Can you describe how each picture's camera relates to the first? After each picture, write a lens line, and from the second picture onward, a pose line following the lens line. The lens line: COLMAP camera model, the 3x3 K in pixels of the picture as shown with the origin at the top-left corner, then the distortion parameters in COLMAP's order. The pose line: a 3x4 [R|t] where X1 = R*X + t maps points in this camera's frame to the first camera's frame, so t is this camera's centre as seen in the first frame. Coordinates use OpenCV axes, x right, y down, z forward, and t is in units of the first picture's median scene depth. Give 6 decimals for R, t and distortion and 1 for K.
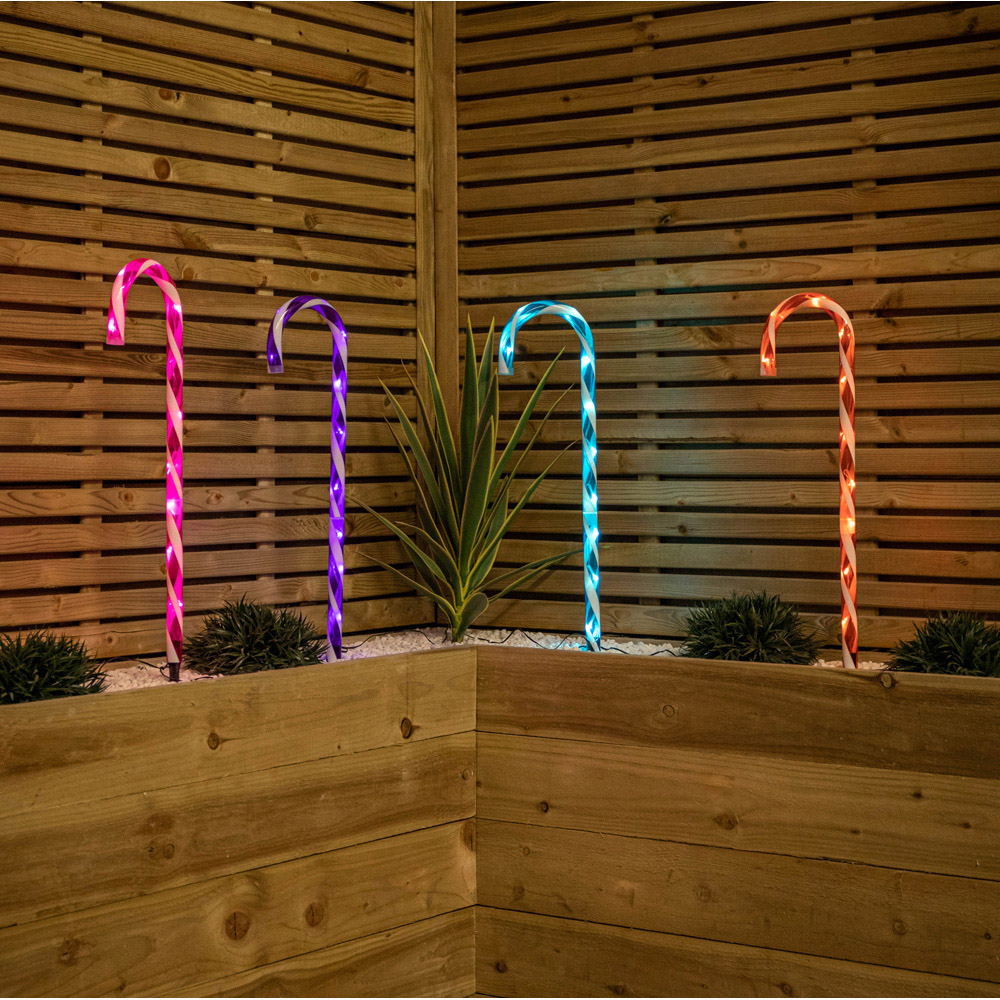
lens RADIAL K [[2274.2, 0, 491.6], [0, 2274.2, 489.6], [0, 0, 1]] dist [-0.058988, 0.000000]
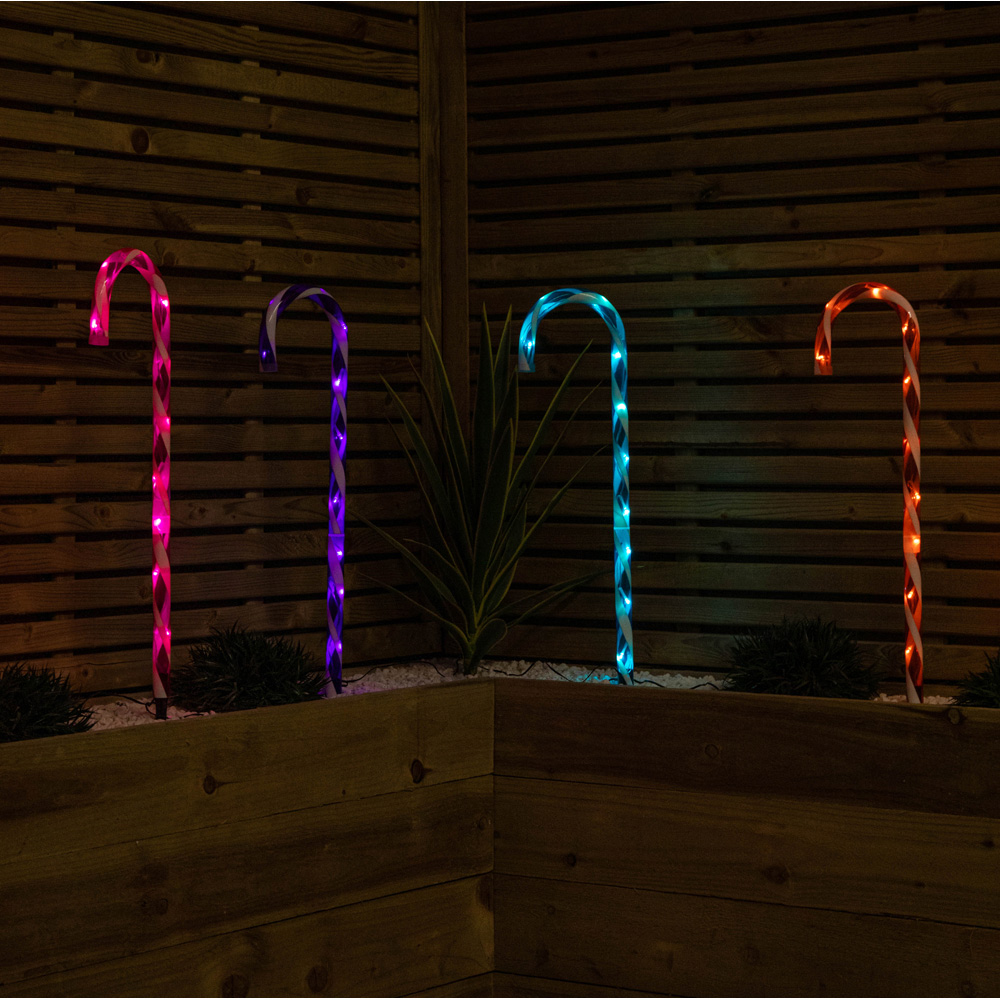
lens RADIAL K [[2963.6, 0, 506.8], [0, 2963.6, 507.3], [0, 0, 1]] dist [0.004573, 0.000000]
pose [[0.999906, -0.000987, 0.013671, -0.017363], [0.000840, 0.999942, 0.010726, -0.010360], [-0.013681, -0.010714, 0.999849, -0.153397]]
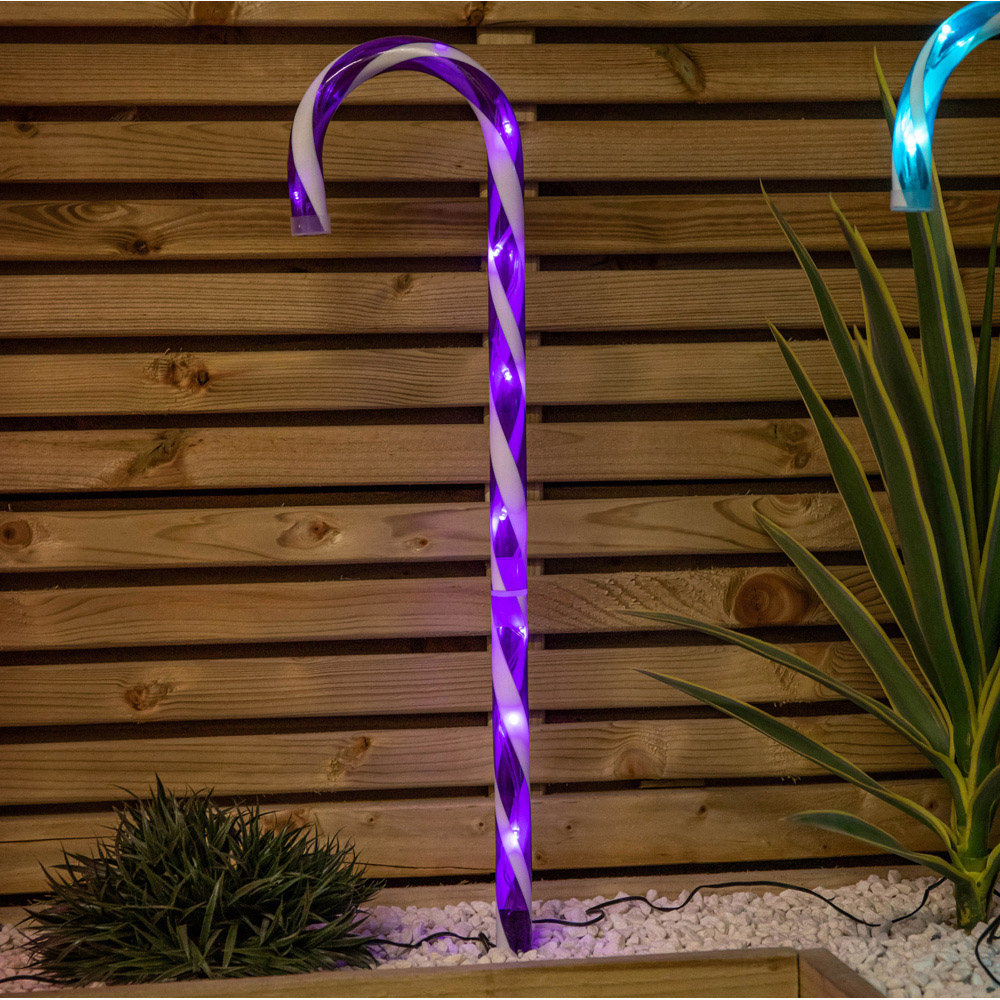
lens RADIAL K [[3773.7, 0, 521.6], [0, 3773.7, 522.2], [0, 0, 1]] dist [0.177226, 0.000000]
pose [[0.720619, 0.013020, -0.693209, 0.393825], [0.007088, 0.999633, 0.026143, -0.016297], [0.693295, -0.023753, 0.720263, 0.511755]]
